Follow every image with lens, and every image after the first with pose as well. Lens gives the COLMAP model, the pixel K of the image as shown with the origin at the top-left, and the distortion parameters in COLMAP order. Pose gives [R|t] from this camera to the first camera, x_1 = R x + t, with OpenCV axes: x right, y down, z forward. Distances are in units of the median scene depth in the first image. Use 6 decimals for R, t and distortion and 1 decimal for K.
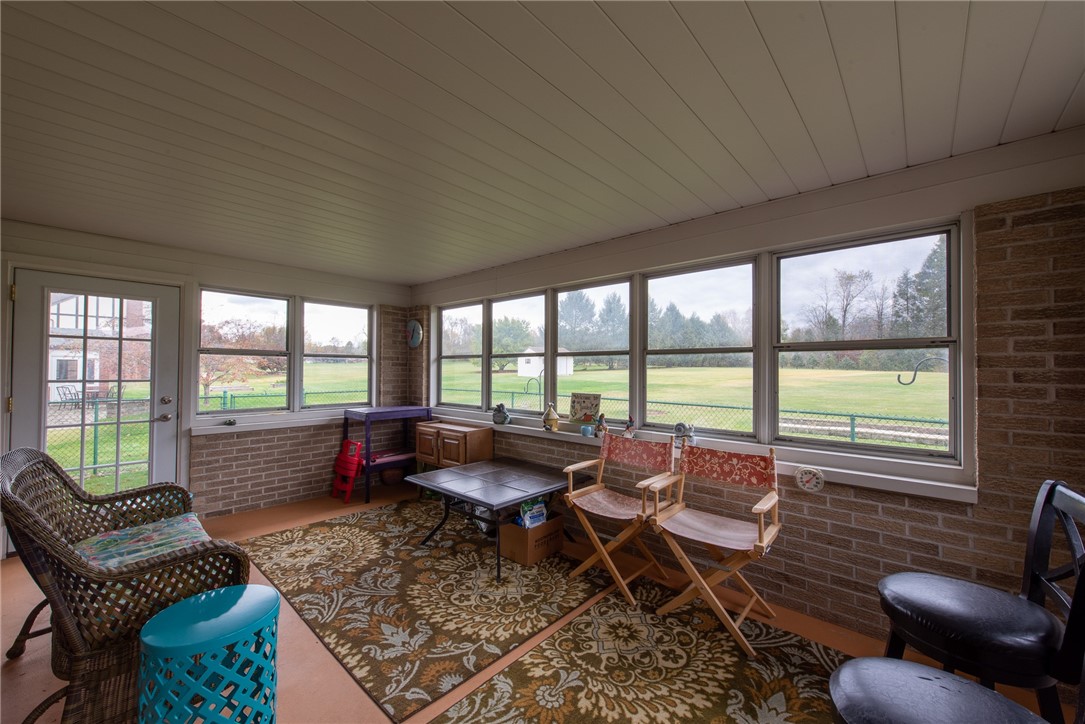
lens RADIAL K [[423.5, 0, 546.5], [0, 423.5, 363.2], [0, 0, 1]] dist [0.009753, -0.002060]
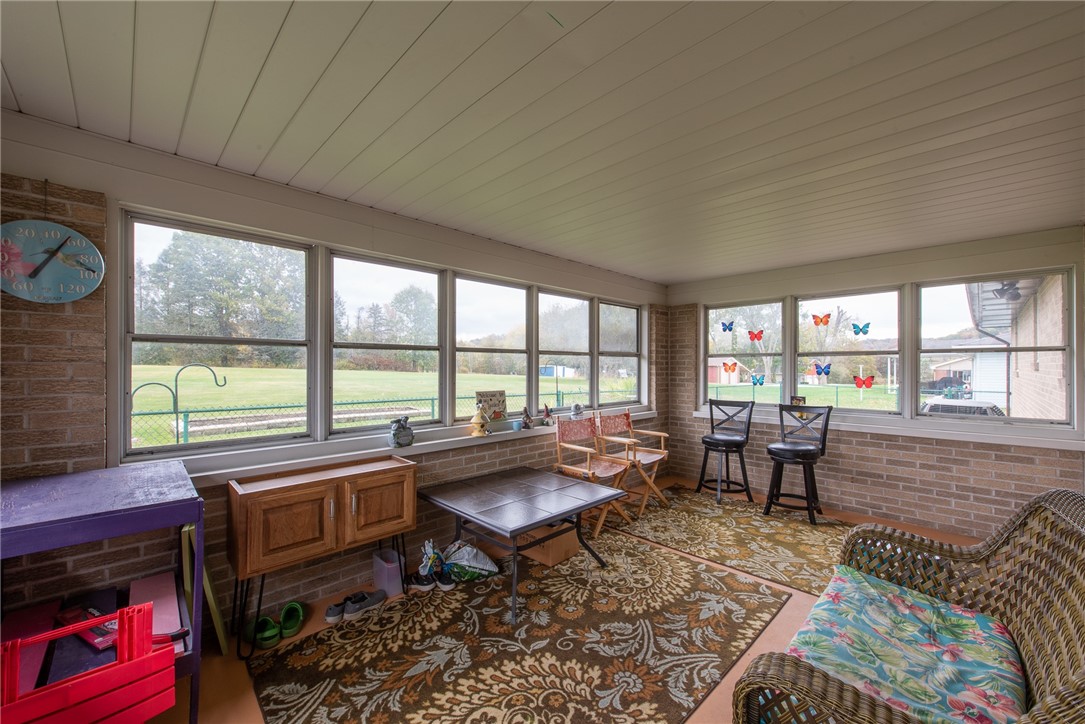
lens RADIAL K [[423.5, 0, 546.7], [0, 423.5, 364.8], [0, 0, 1]] dist [0.009753, -0.002060]
pose [[0.057111, -0.002059, 0.998366, -1.086583], [-0.015046, 0.999883, 0.002923, 0.007031], [-0.998254, -0.015189, 0.057073, 1.008239]]
